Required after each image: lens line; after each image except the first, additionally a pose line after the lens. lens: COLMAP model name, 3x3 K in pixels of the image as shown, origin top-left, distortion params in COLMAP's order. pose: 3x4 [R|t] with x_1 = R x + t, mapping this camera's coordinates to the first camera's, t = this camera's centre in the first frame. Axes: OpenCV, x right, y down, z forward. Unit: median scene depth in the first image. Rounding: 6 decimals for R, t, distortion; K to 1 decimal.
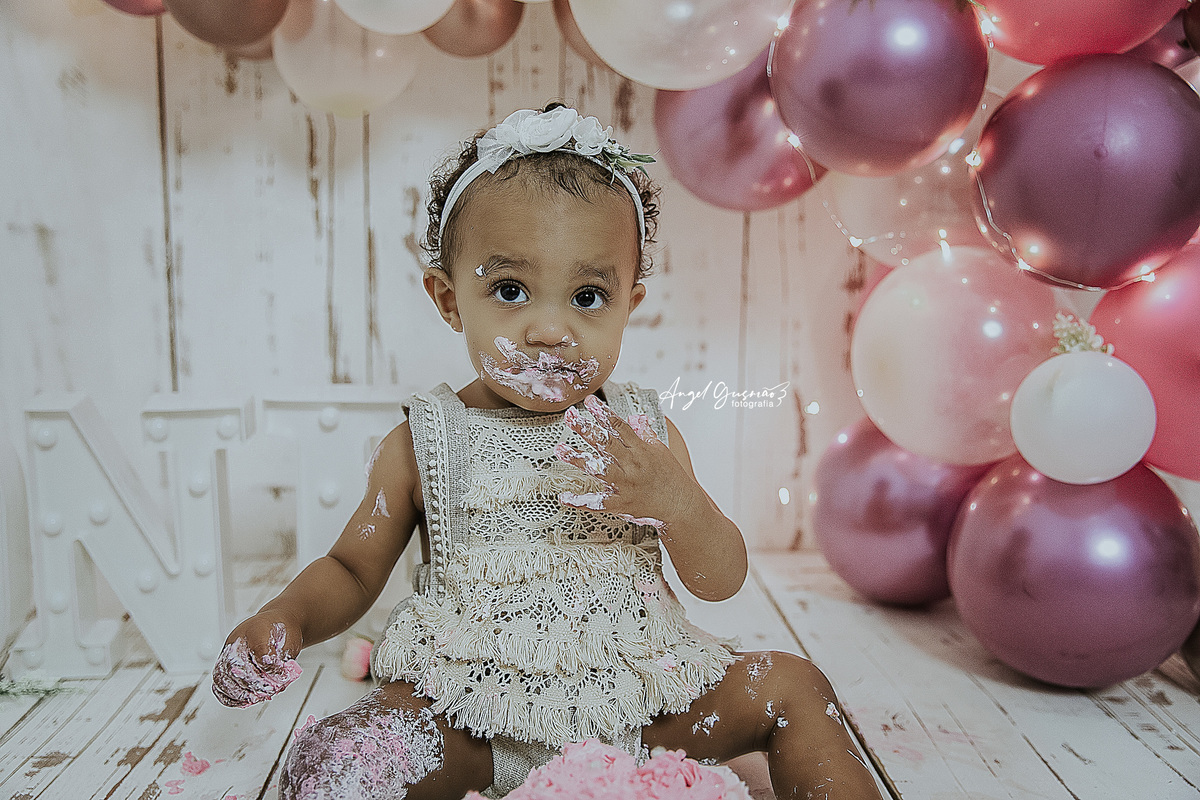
lens RADIAL K [[1113.1, 0, 600.0], [0, 1113.1, 400.0], [0, 0, 1]] dist [-0.015809, 0.033078]
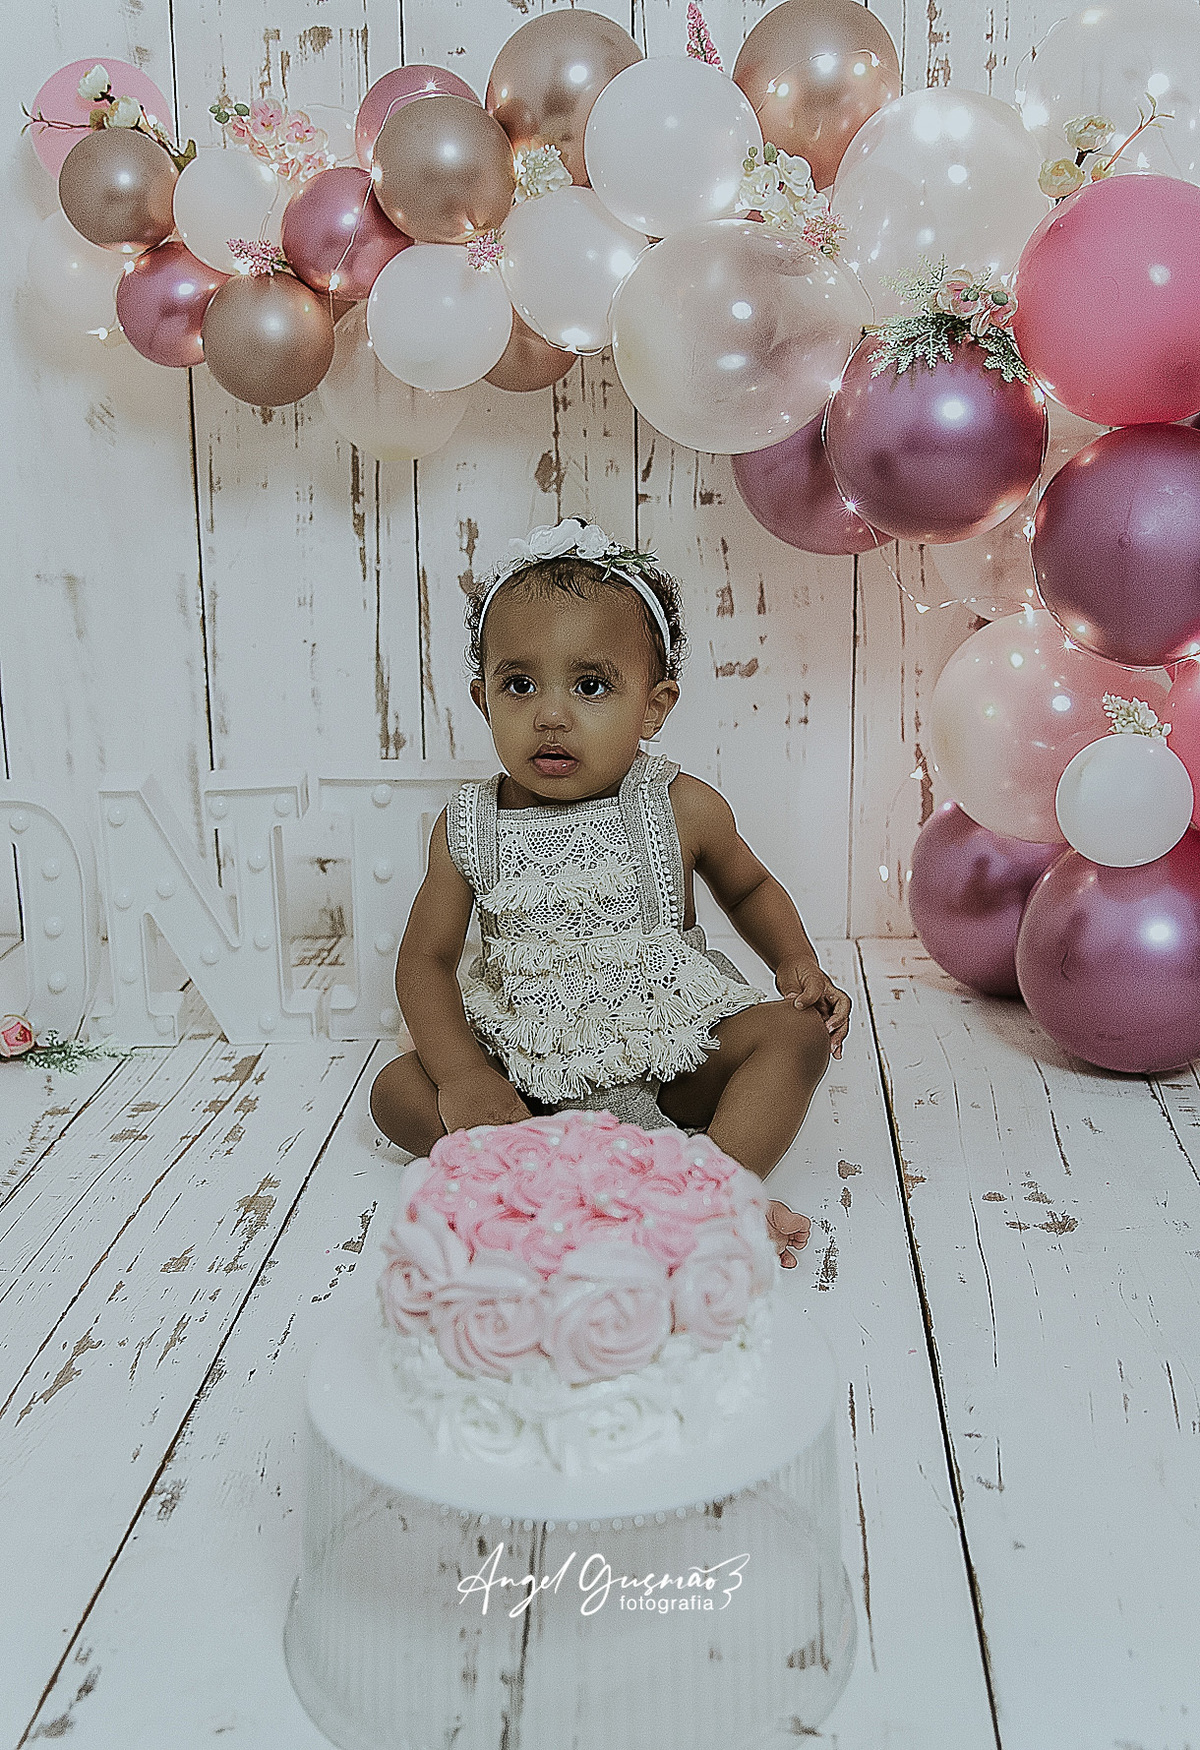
lens RADIAL K [[2086.0, 0, 562.2], [0, 2086.0, 886.7], [0, 0, 1]] dist [-0.060103, -0.025769]
pose [[0.989522, 0.007975, -0.144164, 0.179614], [0.006624, 0.994914, 0.100506, -0.084866], [0.144232, -0.100407, 0.984437, -0.792556]]
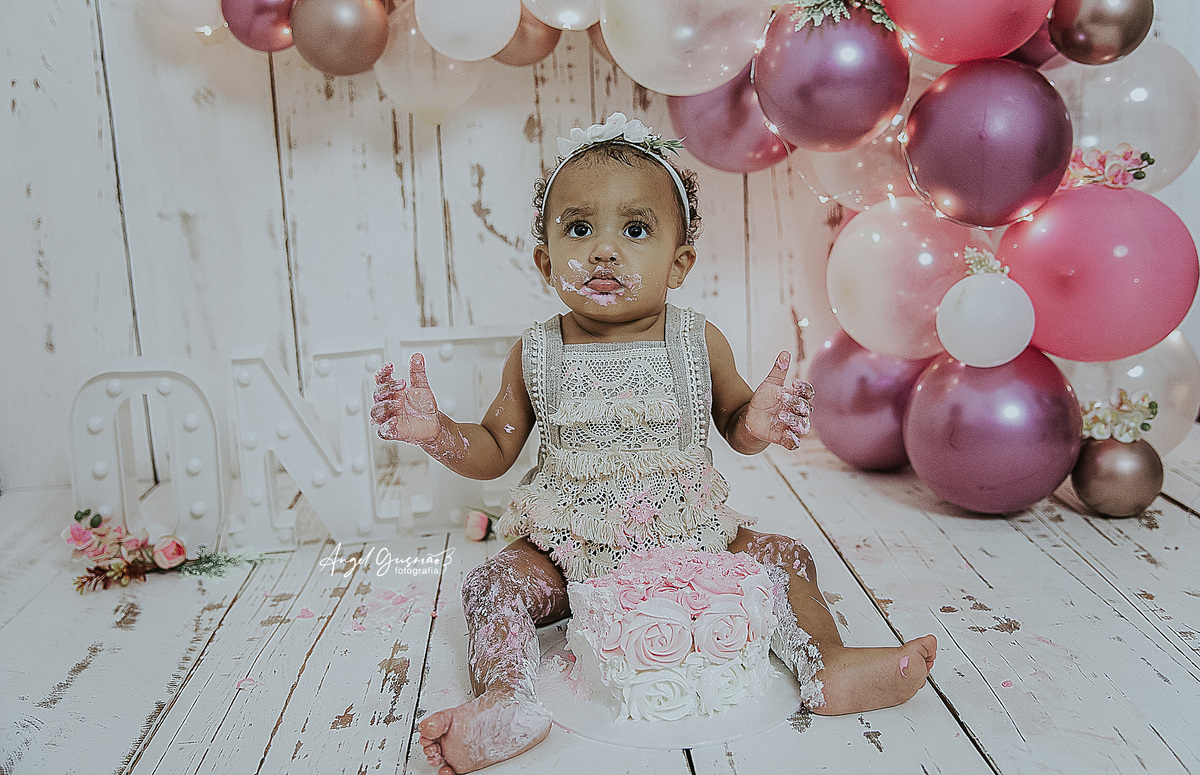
lens RADIAL K [[1233.6, 0, 628.8], [0, 1233.6, 352.2], [0, 0, 1]] dist [-0.006829, 0.010118]
pose [[0.998208, -0.057989, 0.014796, -0.038846], [0.057553, 0.997940, 0.028344, -0.012416], [-0.016409, -0.027441, 0.999489, -0.490706]]
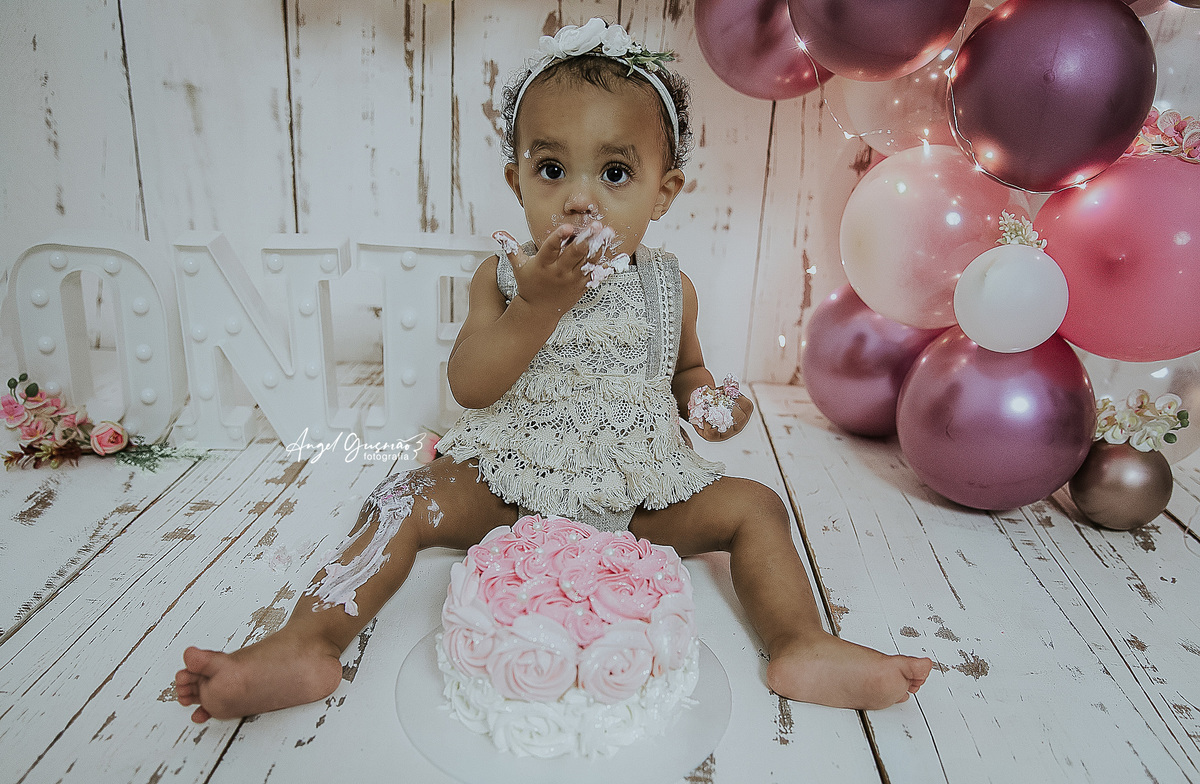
lens RADIAL K [[968.6, 0, 623.1], [0, 968.6, 435.2], [0, 0, 1]] dist [-0.082571, 0.069268]
pose [[0.996313, 0.068411, -0.051767, 0.063413], [-0.056113, 0.976099, 0.209959, -0.030714], [0.064893, -0.206280, 0.976339, -0.080376]]
